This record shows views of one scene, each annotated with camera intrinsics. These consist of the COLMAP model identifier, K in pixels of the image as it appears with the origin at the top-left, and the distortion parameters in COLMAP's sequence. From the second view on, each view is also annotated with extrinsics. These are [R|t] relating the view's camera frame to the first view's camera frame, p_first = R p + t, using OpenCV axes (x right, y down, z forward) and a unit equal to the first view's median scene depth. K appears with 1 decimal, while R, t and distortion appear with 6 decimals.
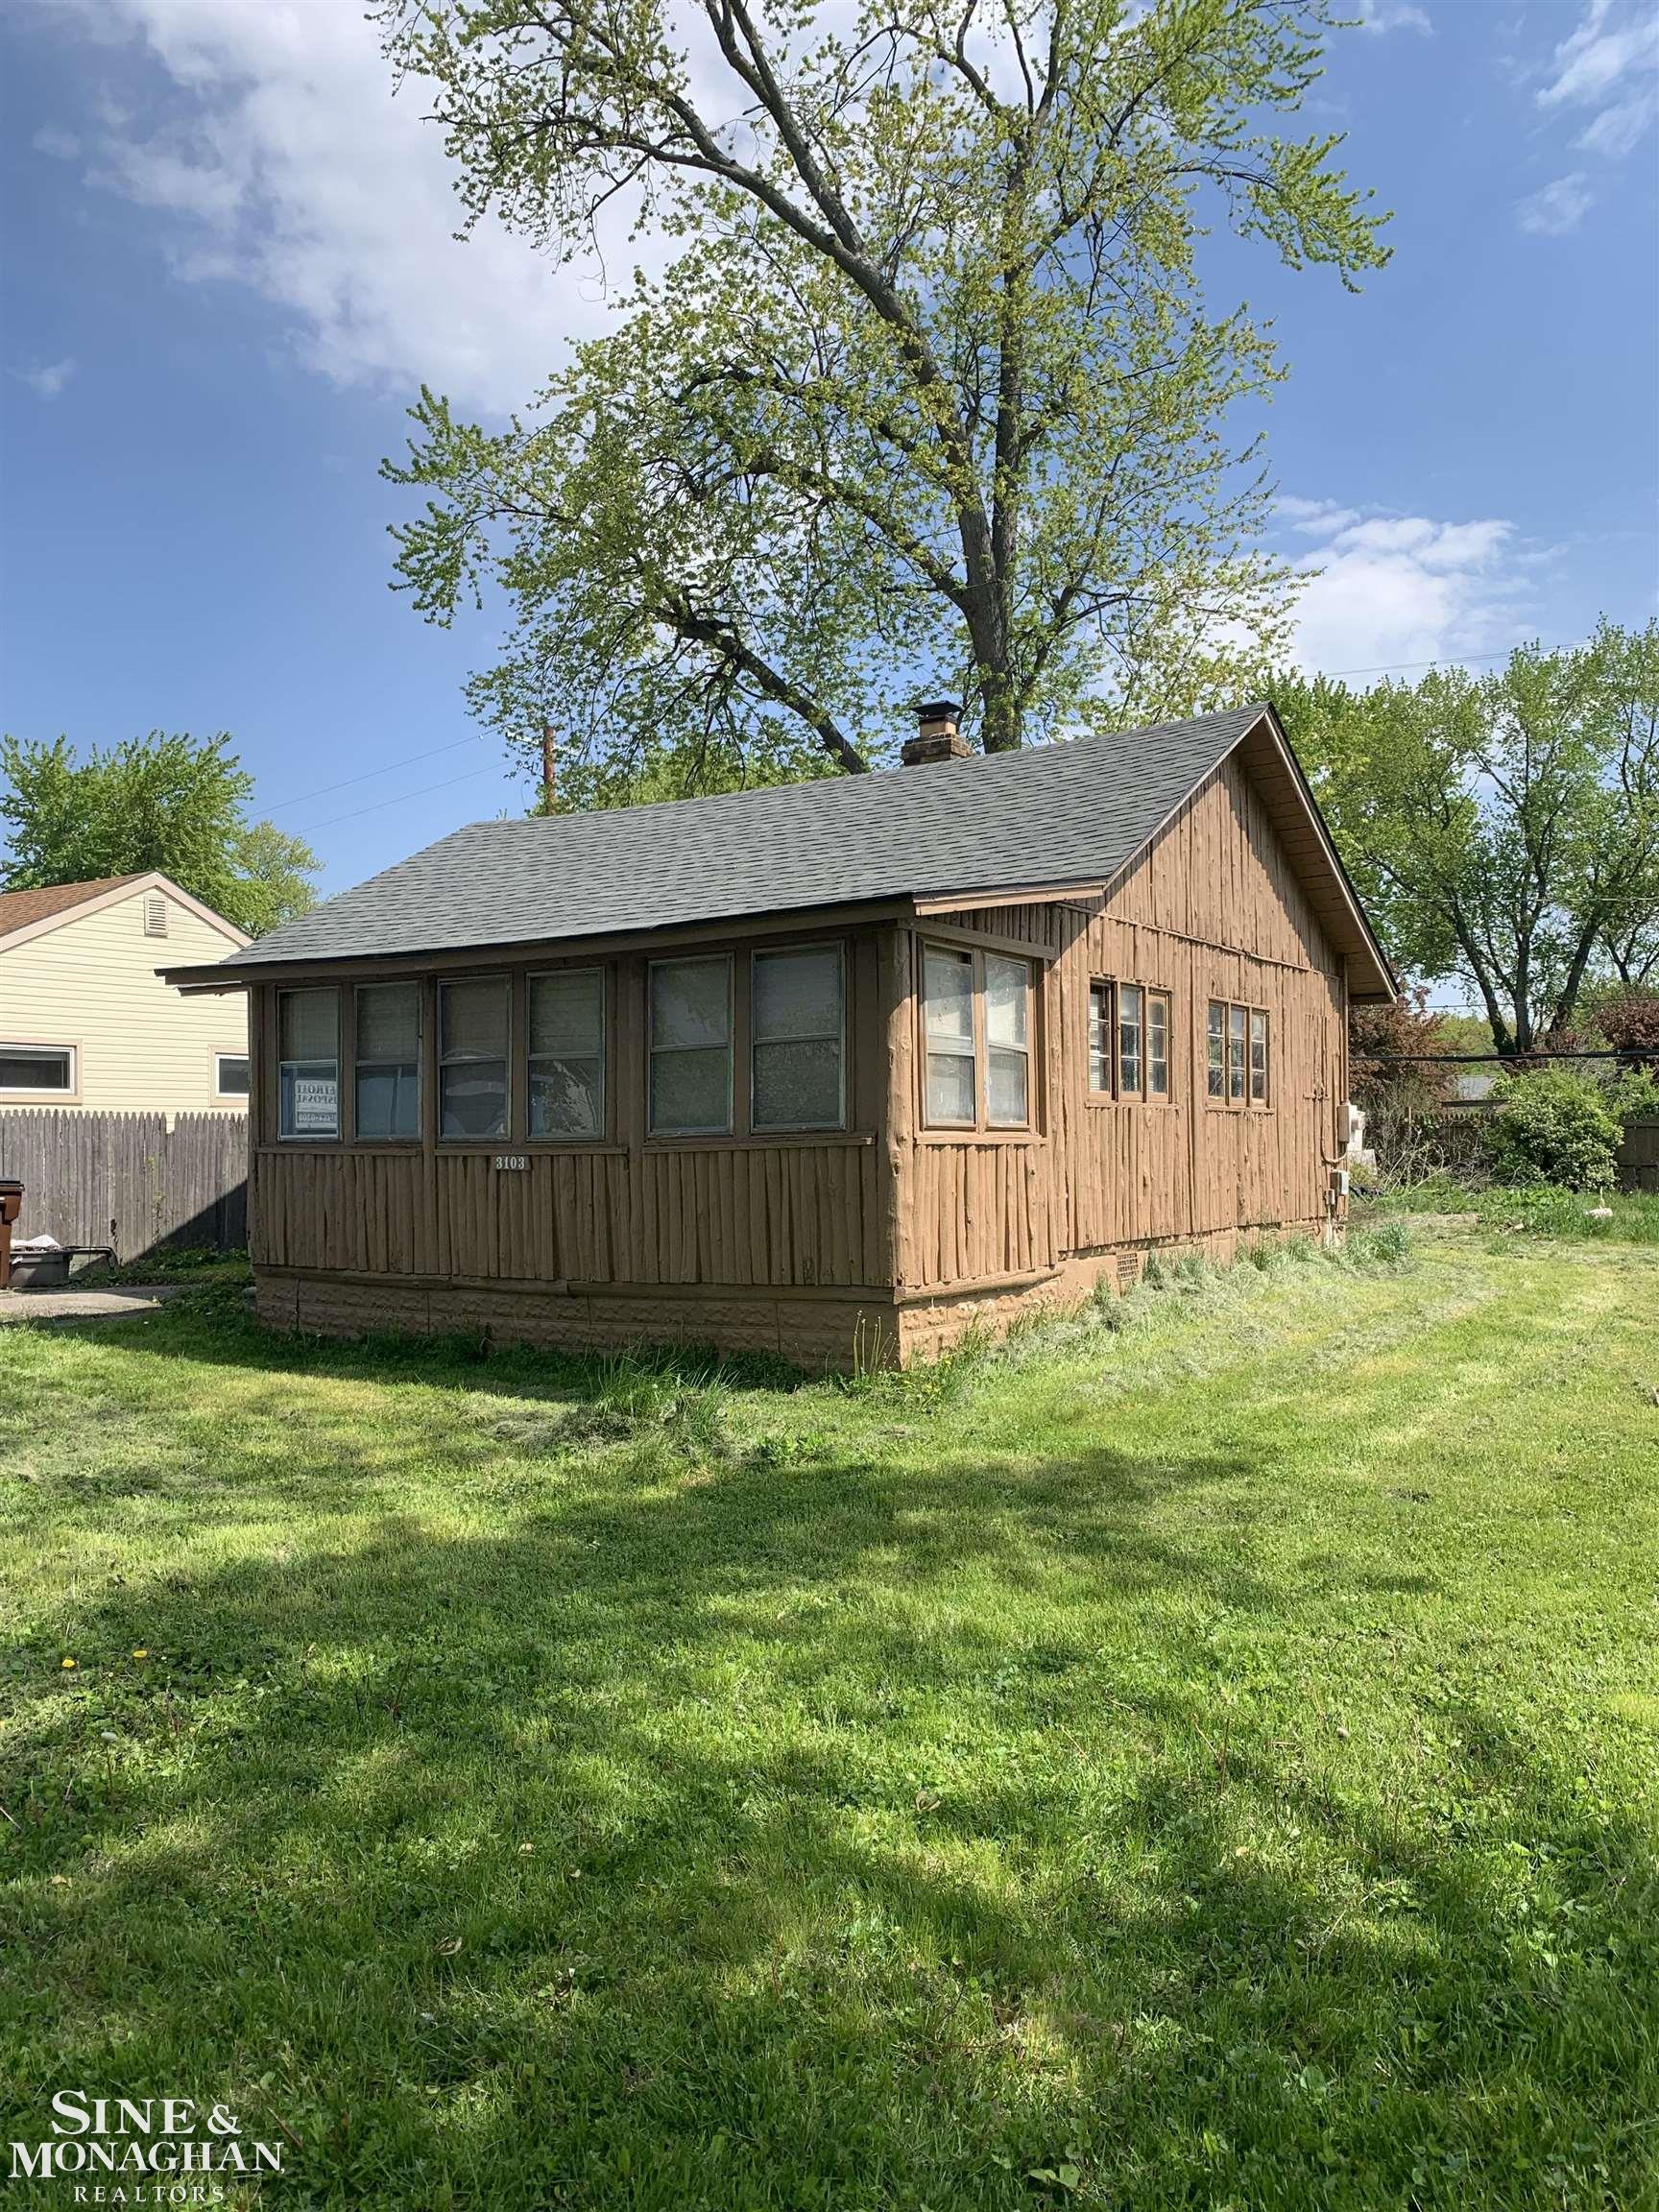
lens RADIAL K [[1672.4, 0, 815.4], [0, 1672.4, 1112.8], [0, 0, 1]] dist [0.087547, -0.124625]
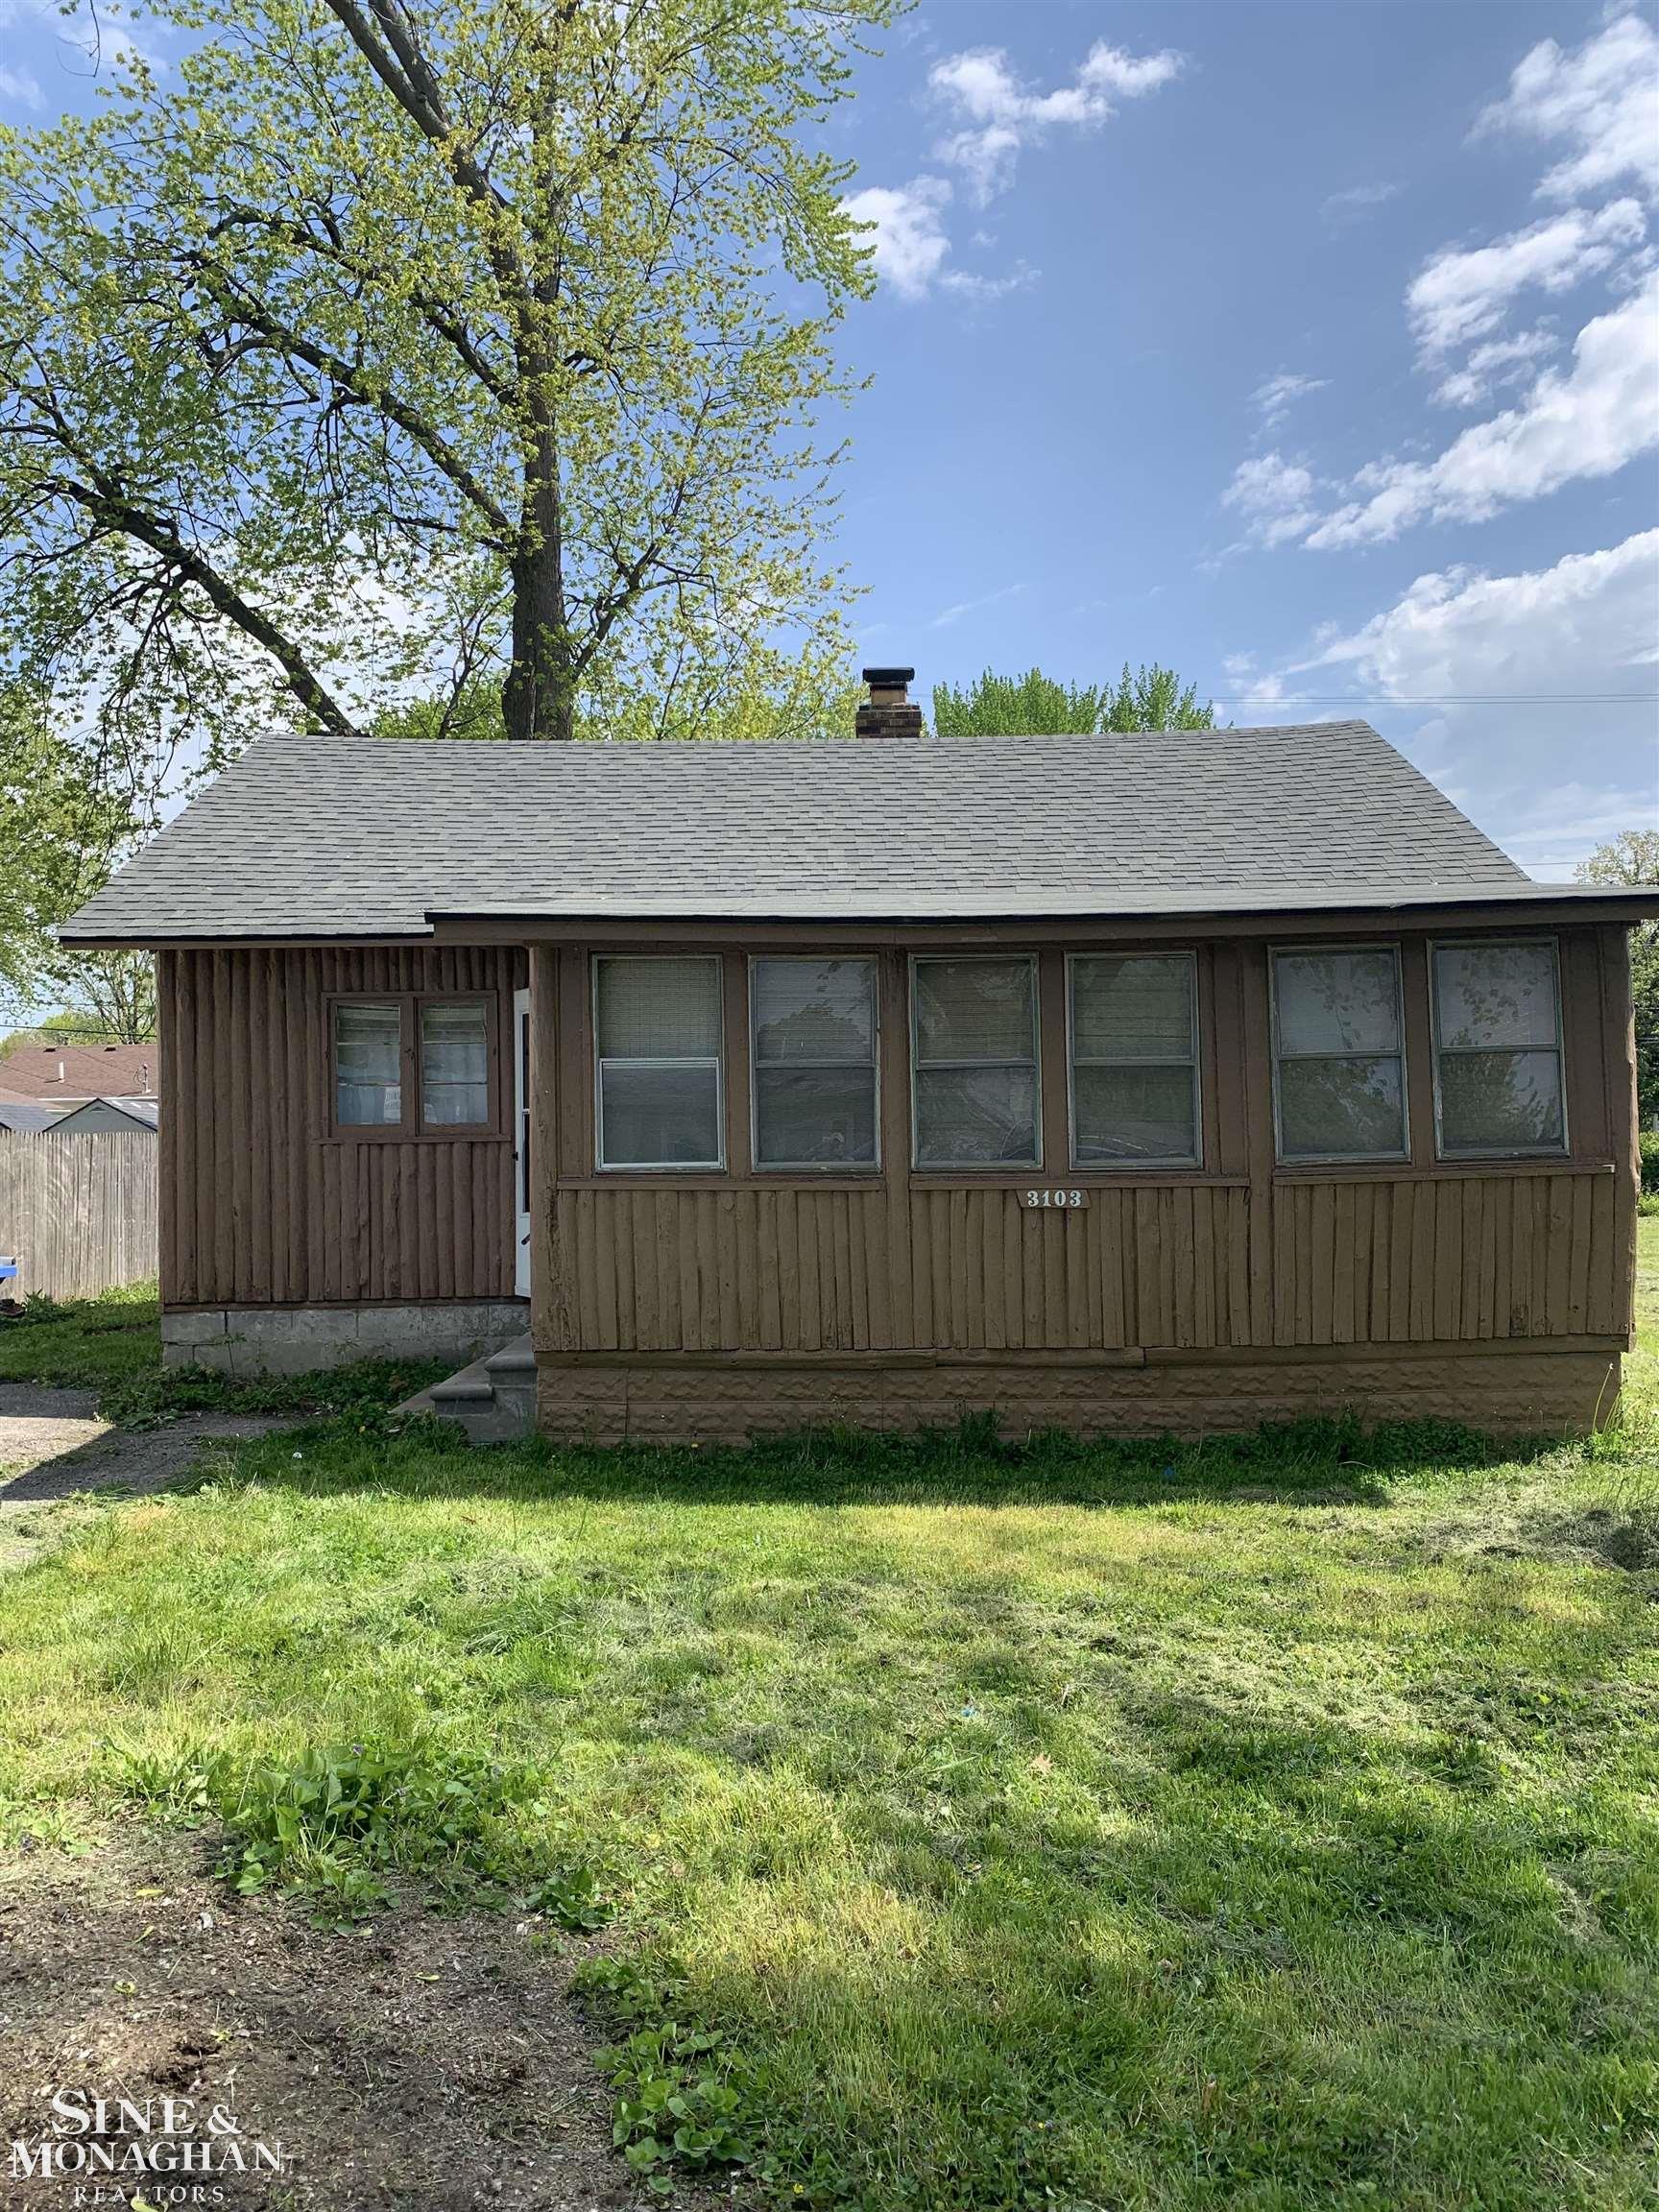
lens RADIAL K [[1672.4, 0, 815.4], [0, 1672.4, 1112.8], [0, 0, 1]] dist [0.087547, -0.124625]
pose [[0.839216, 0.005671, 0.543769, -0.650079], [-0.004590, 0.999984, -0.003344, -0.005981], [-0.543779, 0.000311, 0.839228, 0.389640]]
